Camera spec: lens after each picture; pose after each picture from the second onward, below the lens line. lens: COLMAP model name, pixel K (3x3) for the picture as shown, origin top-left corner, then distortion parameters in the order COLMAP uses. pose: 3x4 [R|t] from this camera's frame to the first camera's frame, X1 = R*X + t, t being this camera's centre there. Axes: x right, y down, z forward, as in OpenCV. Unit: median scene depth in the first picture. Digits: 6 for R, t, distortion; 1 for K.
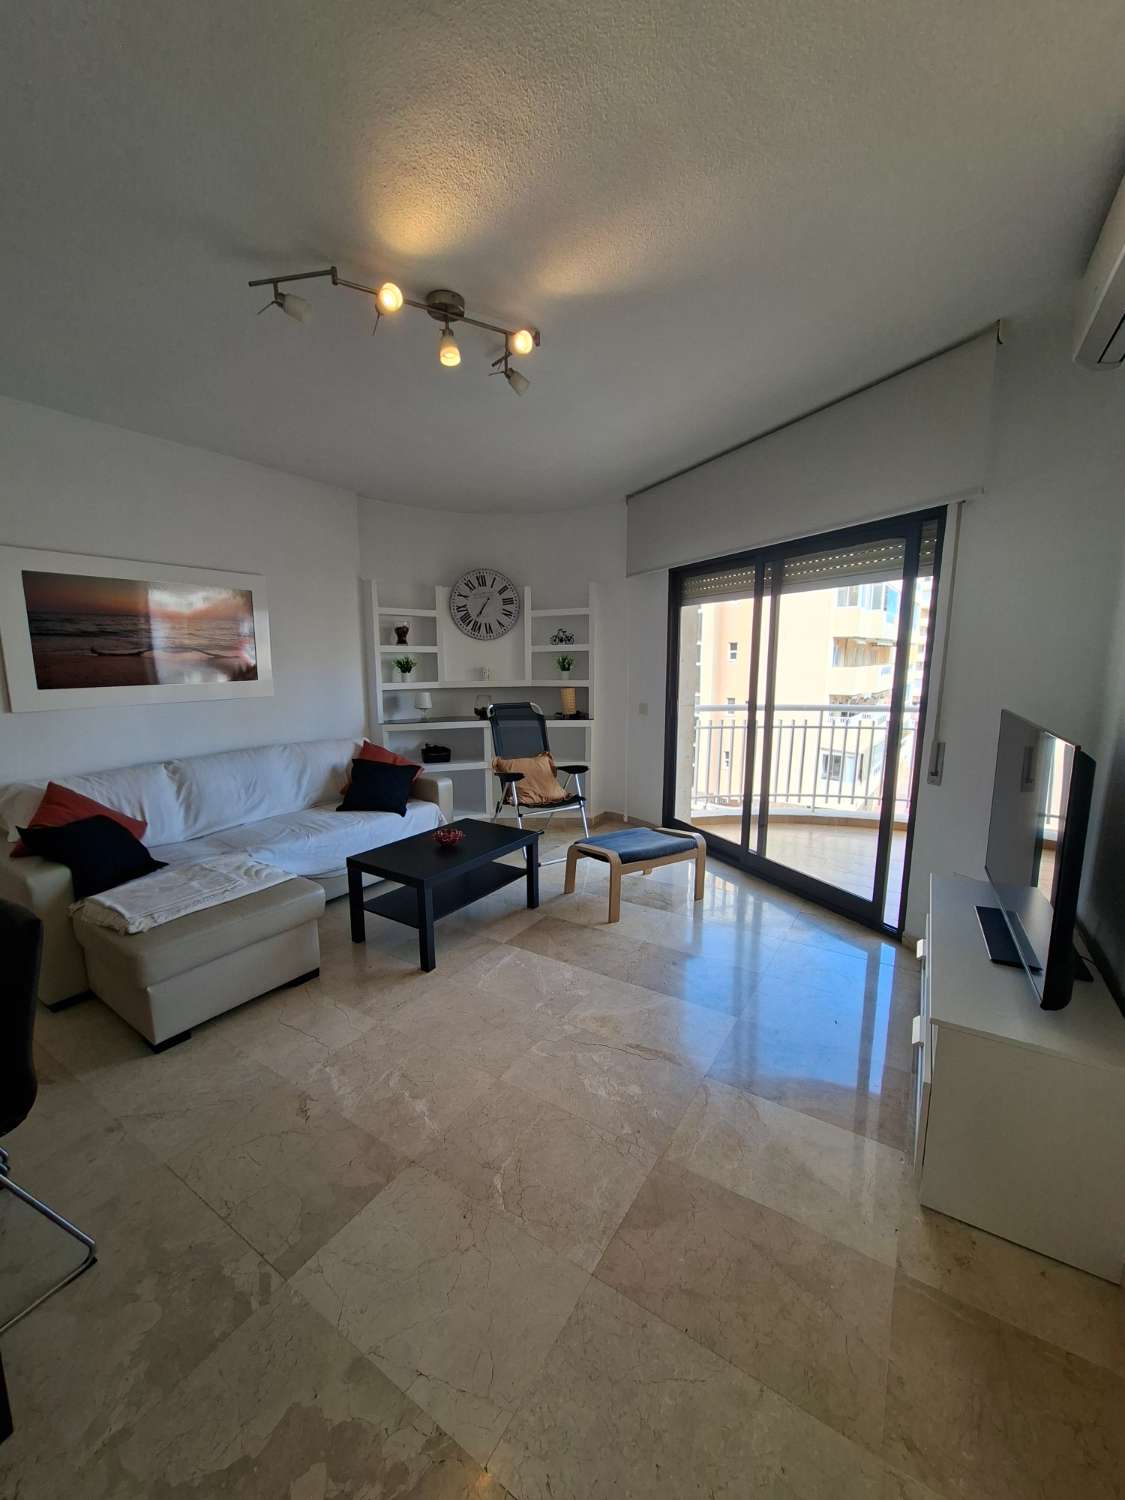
lens RADIAL K [[592.3, 0, 558.6], [0, 592.3, 749.9], [0, 0, 1]] dist [-0.001902, 0.000914]
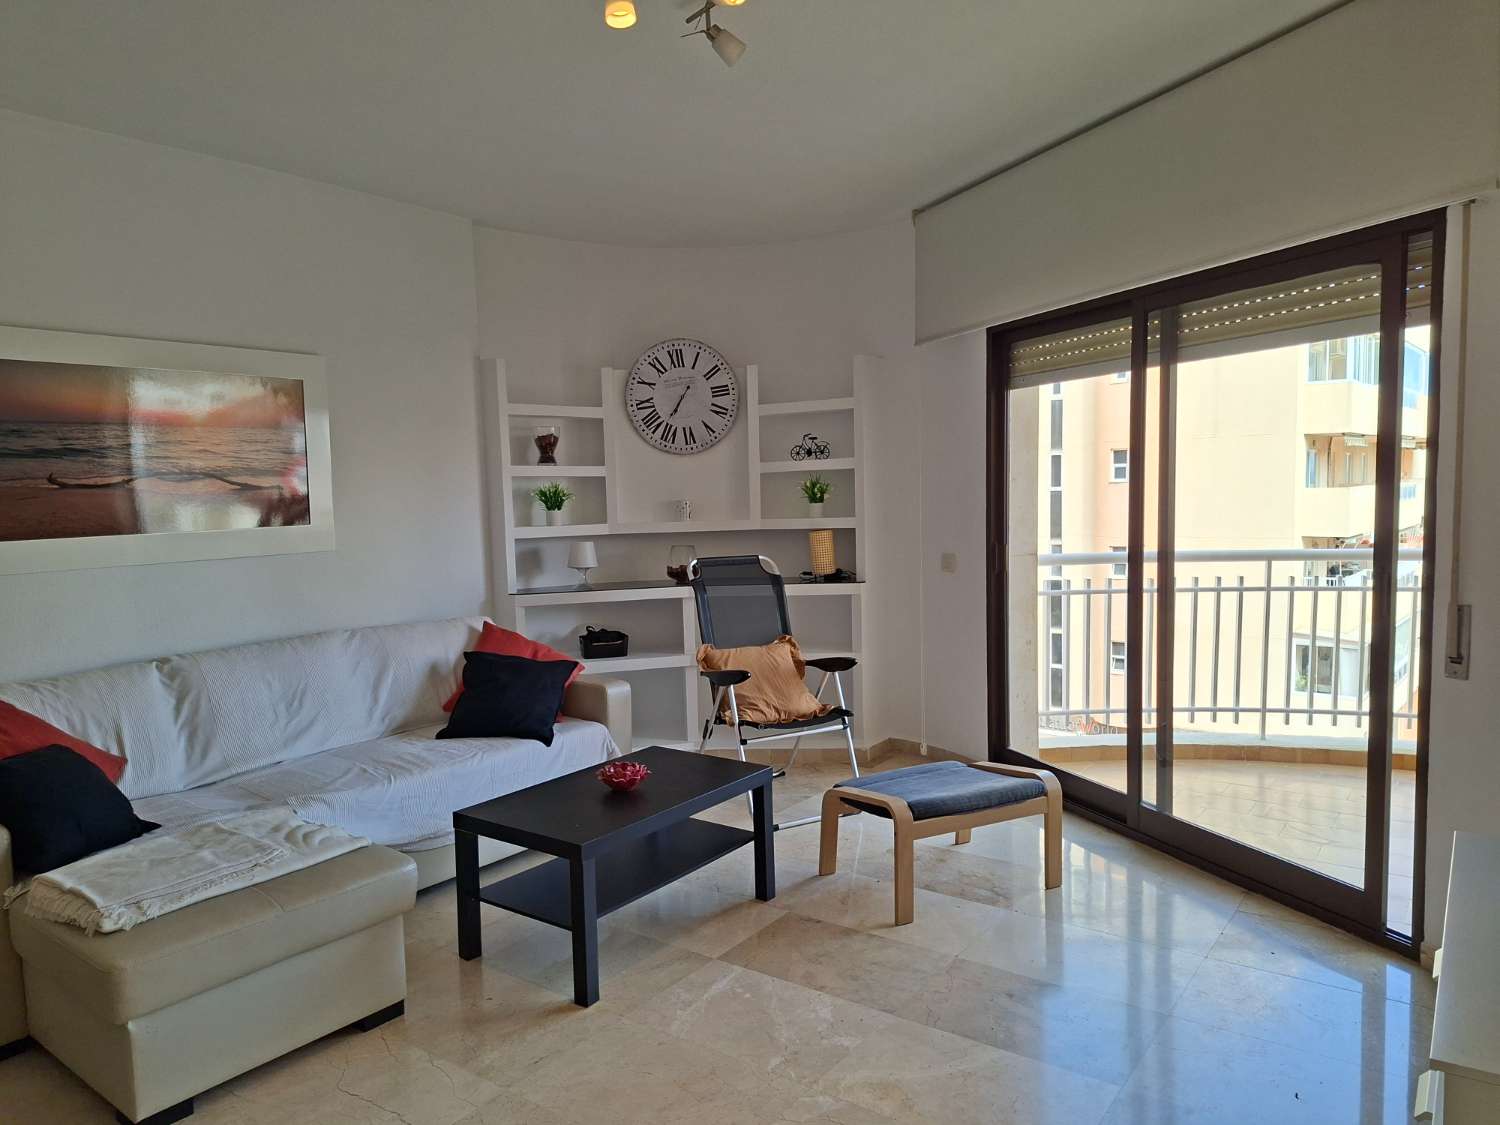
lens RADIAL K [[1025.1, 0, 759.6], [0, 1025.1, 559.5], [0, 0, 1]] dist [0.174881, -0.226495]
pose [[0.998464, -0.017411, -0.052598, 0.011628], [0.012968, 0.996411, -0.083648, 0.017264], [0.053865, 0.082837, 0.995106, -0.057599]]
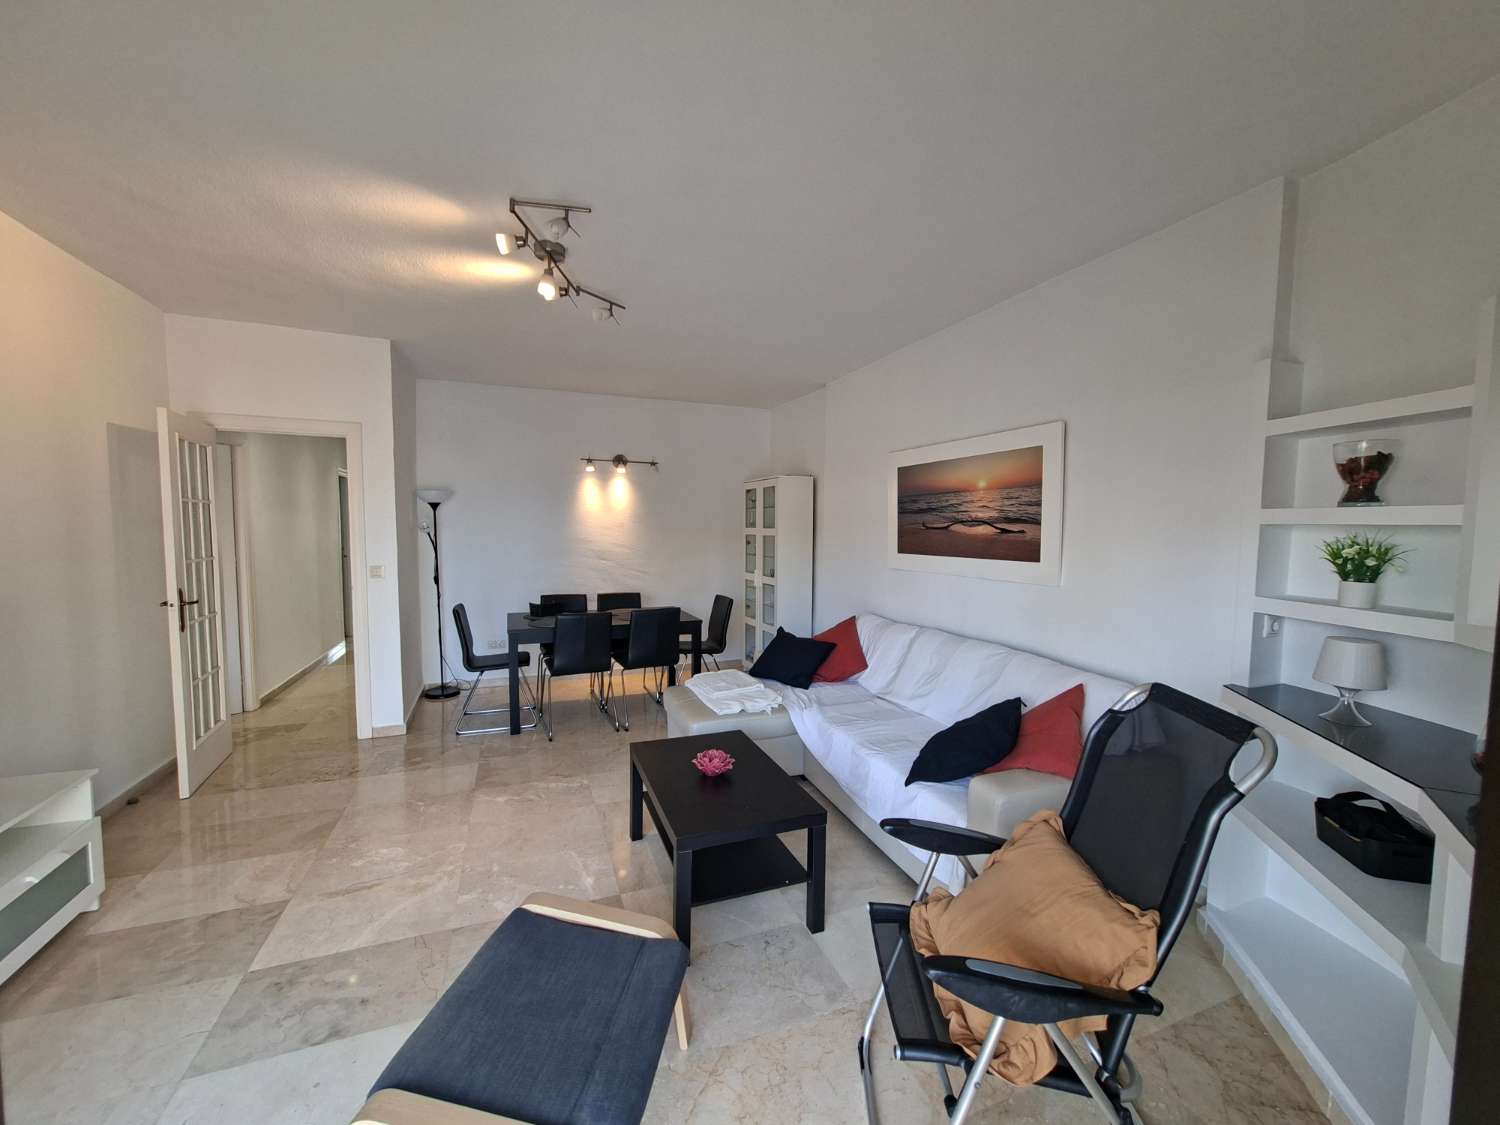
lens RADIAL K [[592.3, 0, 750.0], [0, 592.3, 562.5], [0, 0, 1]] dist [-0.001902, 0.000914]
pose [[-0.589521, 0.049993, -0.806204, 0.373550], [-0.129936, 0.979216, 0.155735, -0.222937], [0.797233, 0.196564, -0.570772, 1.354628]]
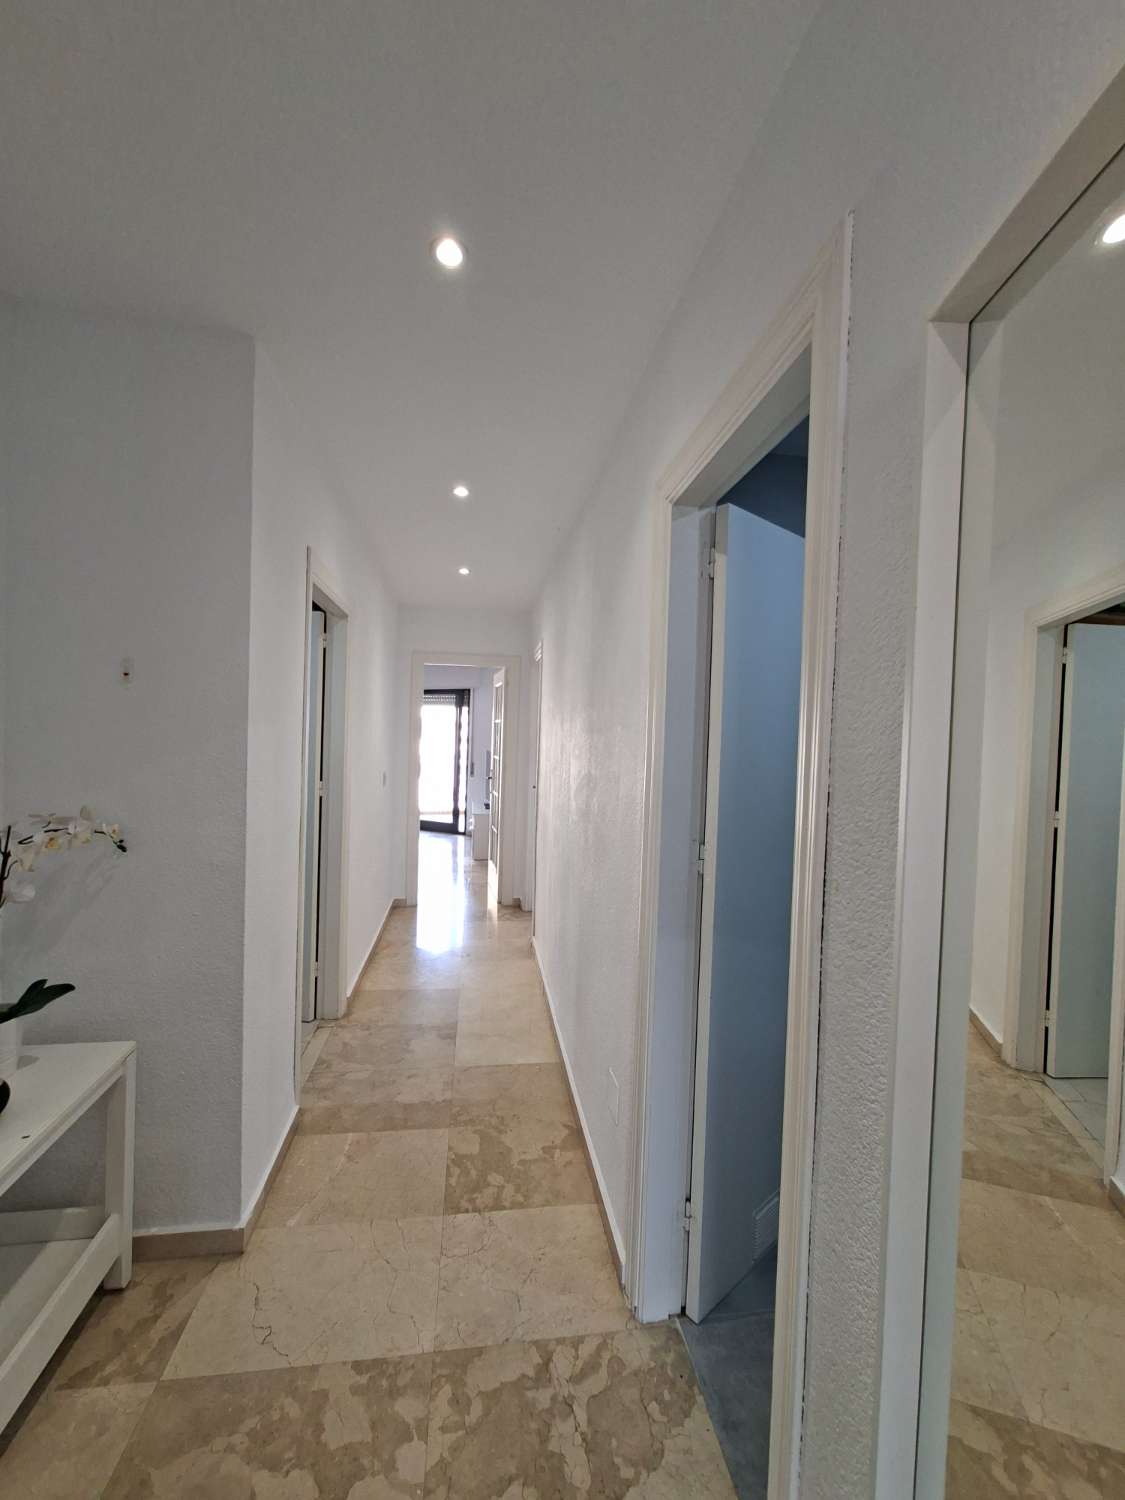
lens RADIAL K [[592.3, 0, 558.6], [0, 592.3, 749.9], [0, 0, 1]] dist [-0.001902, 0.000914]
pose [[0.765053, 0.003655, 0.643957, -0.782196], [0.072387, 0.993158, -0.091637, 0.190000], [-0.639886, 0.116721, 0.759554, -1.281272]]
